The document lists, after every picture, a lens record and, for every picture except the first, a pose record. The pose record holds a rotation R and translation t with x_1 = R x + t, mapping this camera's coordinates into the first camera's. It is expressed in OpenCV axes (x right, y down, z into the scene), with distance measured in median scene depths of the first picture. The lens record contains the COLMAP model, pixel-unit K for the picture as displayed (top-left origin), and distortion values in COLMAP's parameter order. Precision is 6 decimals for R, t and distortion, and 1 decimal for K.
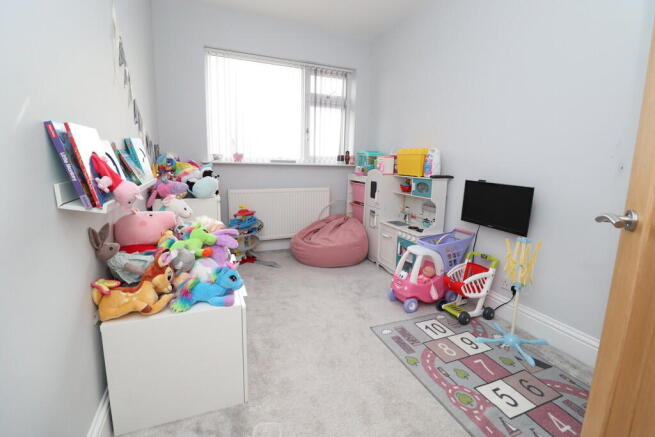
lens RADIAL K [[306.0, 0, 327.5], [0, 306.0, 218.5], [0, 0, 1]] dist [0.000362, 0.000076]
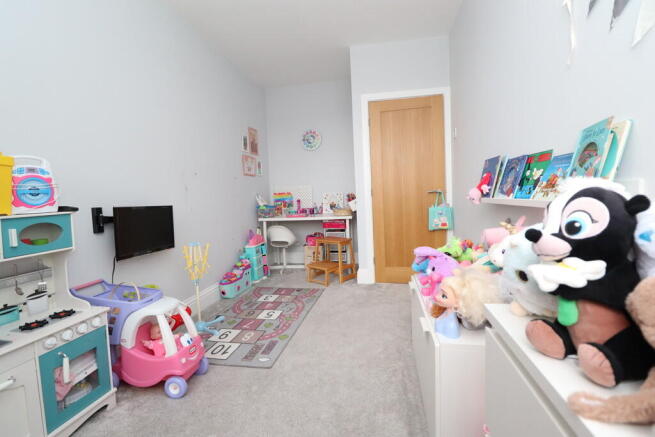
lens RADIAL K [[306.0, 0, 327.5], [0, 306.0, 218.5], [0, 0, 1]] dist [0.000362, 0.000076]
pose [[-0.843680, -0.025823, 0.536226, -0.488551], [0.130585, 0.958971, 0.251639, -0.267784], [-0.520723, 0.282326, -0.805692, 1.620183]]
